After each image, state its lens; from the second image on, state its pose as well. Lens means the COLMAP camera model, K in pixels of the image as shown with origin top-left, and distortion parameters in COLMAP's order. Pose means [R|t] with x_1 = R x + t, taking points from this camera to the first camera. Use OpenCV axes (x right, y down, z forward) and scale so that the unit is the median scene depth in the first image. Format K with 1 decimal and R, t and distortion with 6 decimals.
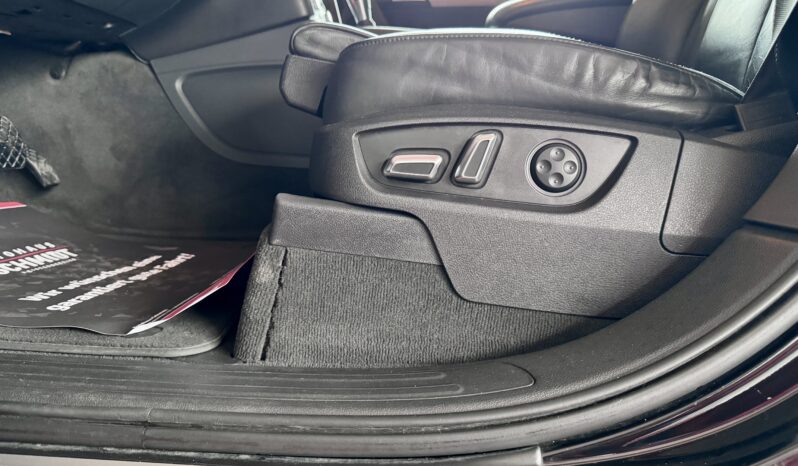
lens RADIAL K [[593.4, 0, 392.4], [0, 593.4, 233.1], [0, 0, 1]] dist [0.007882, -0.014127]
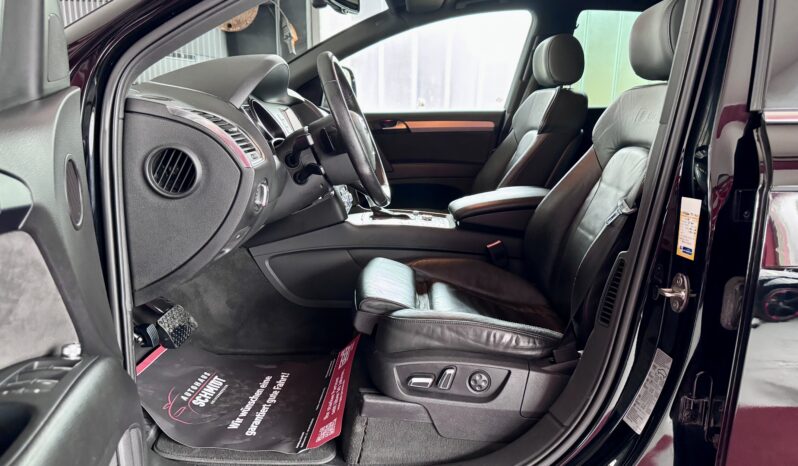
lens RADIAL K [[593.4, 0, 402.2], [0, 593.4, 229.8], [0, 0, 1]] dist [0.007882, -0.014127]
pose [[0.997983, -0.037821, 0.050995, -0.133145], [0.034728, 0.997580, 0.060229, -0.858791], [-0.053149, -0.058336, 0.996881, -1.320899]]
